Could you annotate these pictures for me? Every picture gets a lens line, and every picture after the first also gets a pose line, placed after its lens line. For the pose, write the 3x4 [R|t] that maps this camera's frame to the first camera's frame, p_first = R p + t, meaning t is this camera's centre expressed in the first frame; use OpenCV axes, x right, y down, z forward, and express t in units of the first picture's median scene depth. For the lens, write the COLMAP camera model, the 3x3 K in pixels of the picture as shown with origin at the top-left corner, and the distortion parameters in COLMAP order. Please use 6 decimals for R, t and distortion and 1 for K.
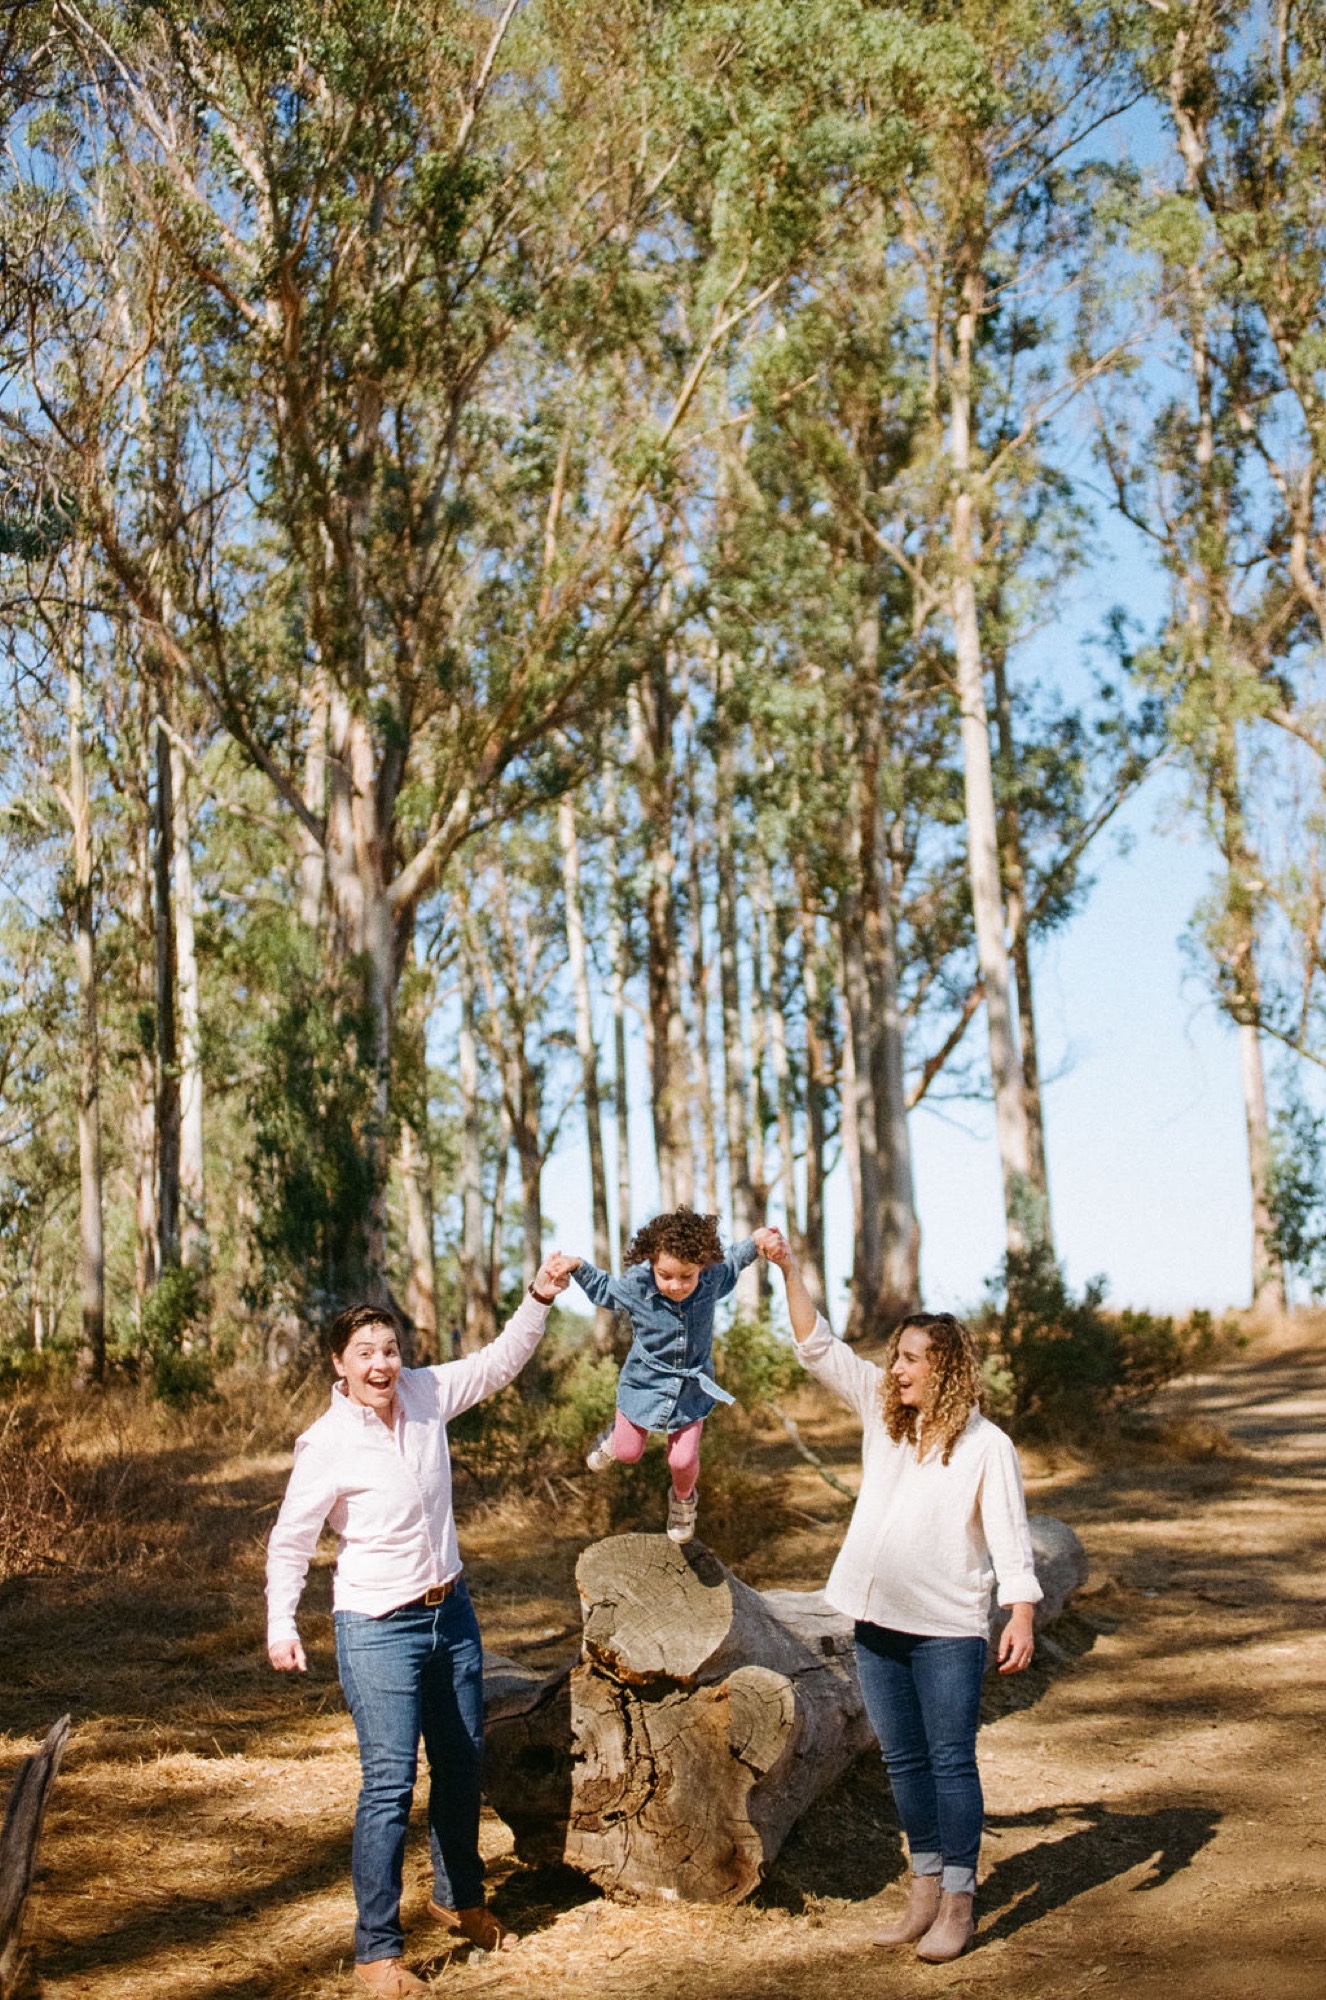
lens RADIAL K [[6527.2, 0, 663.0], [0, 6527.2, 1000.0], [0, 0, 1]] dist [-0.357377, 4.073260]
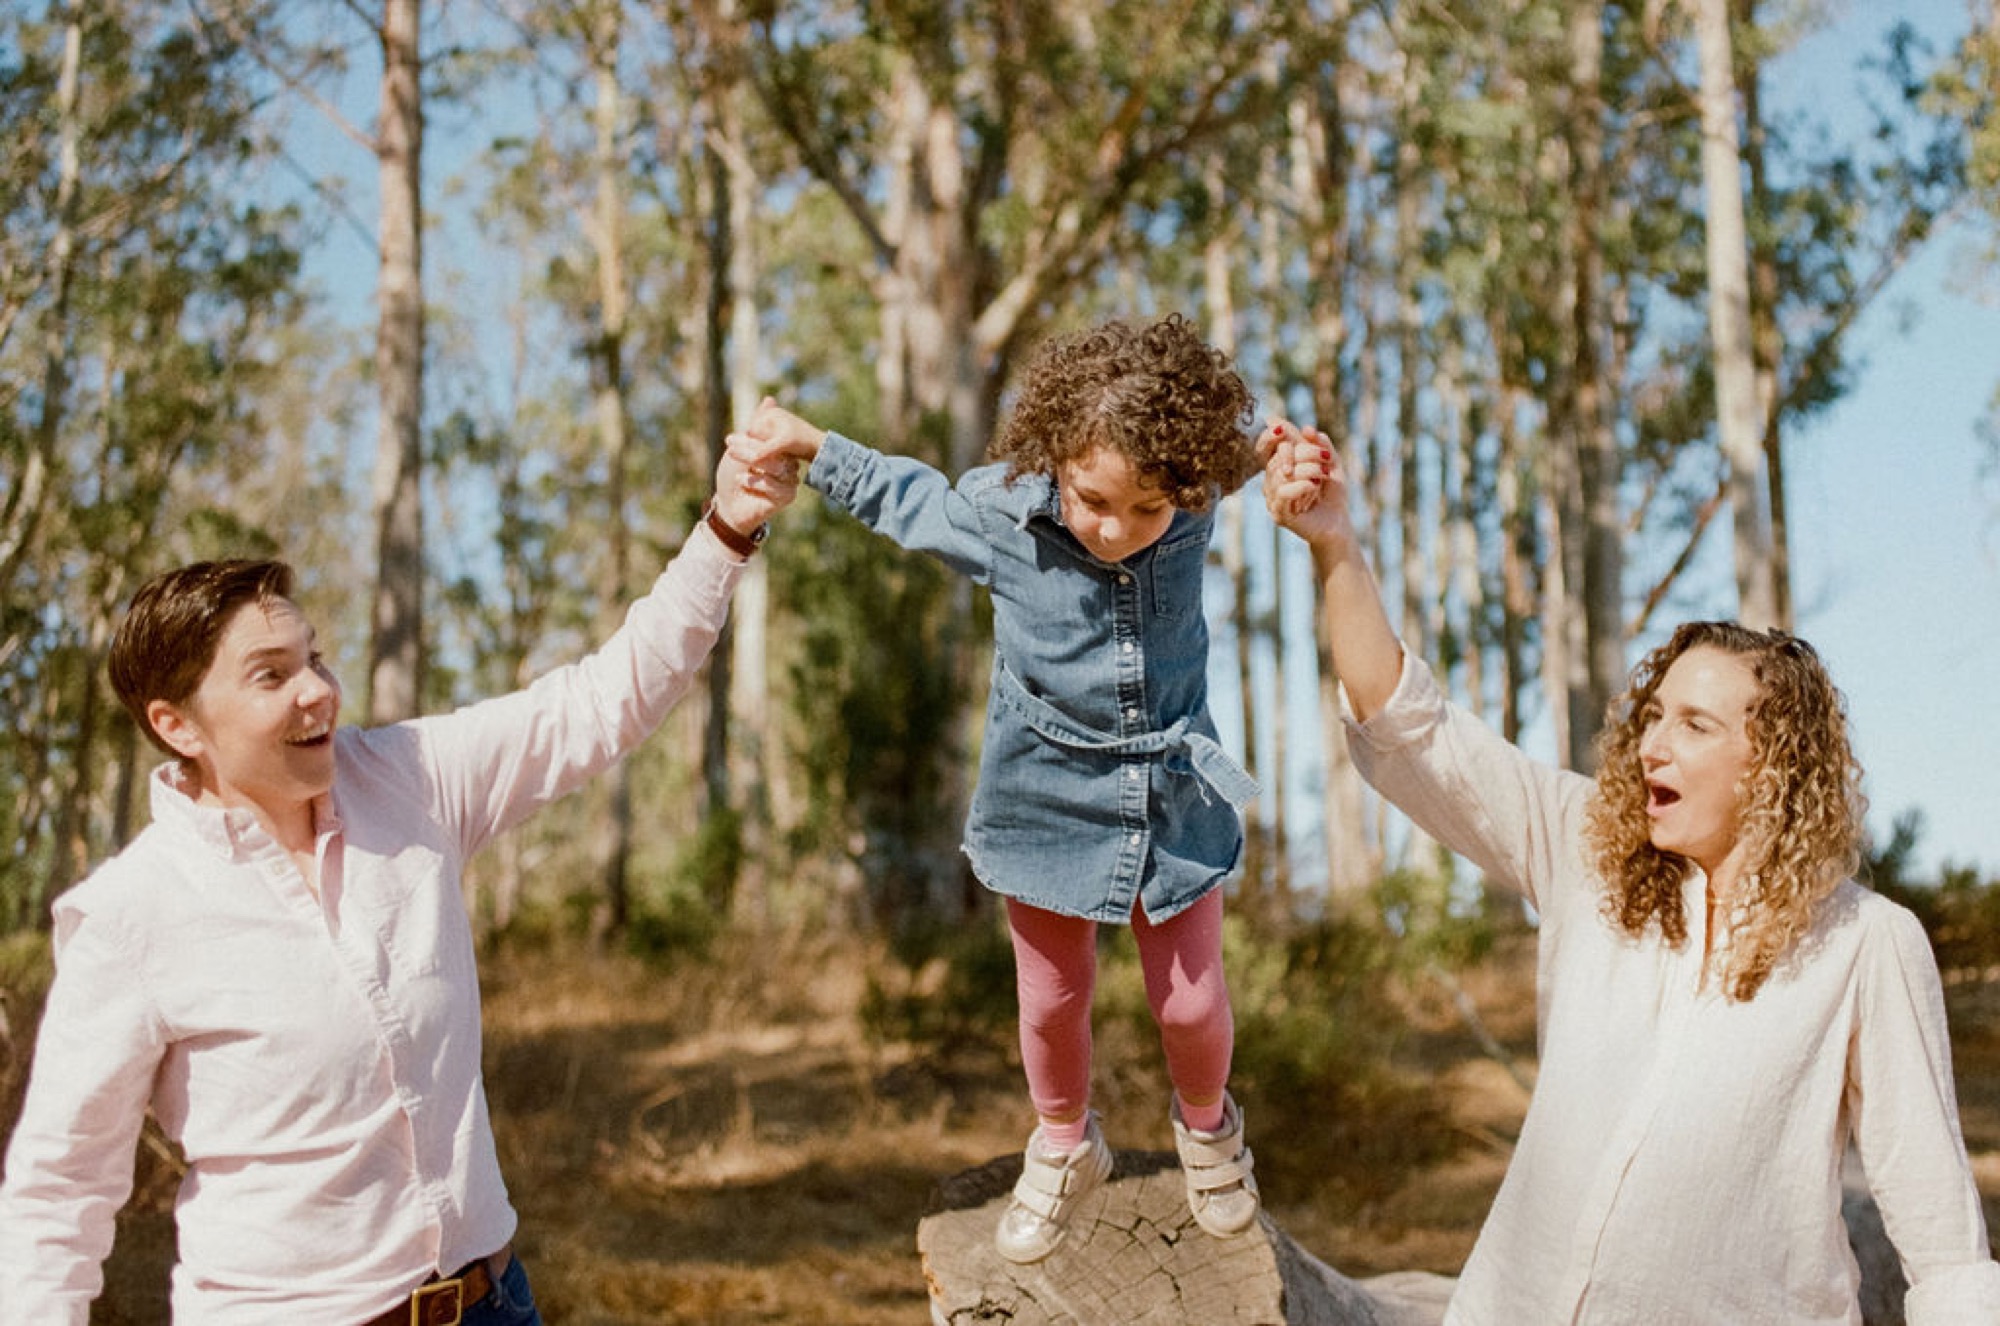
lens RADIAL K [[6510.4, 0, 1000.0], [0, 6510.4, 663.0], [0, 0, 1]] dist [-0.008931, 1.237841]
pose [[0.998114, 0.023811, -0.056581, 0.005812], [-0.023441, 0.999699, 0.007197, 0.015894], [0.056735, -0.005857, 0.998372, 0.188426]]
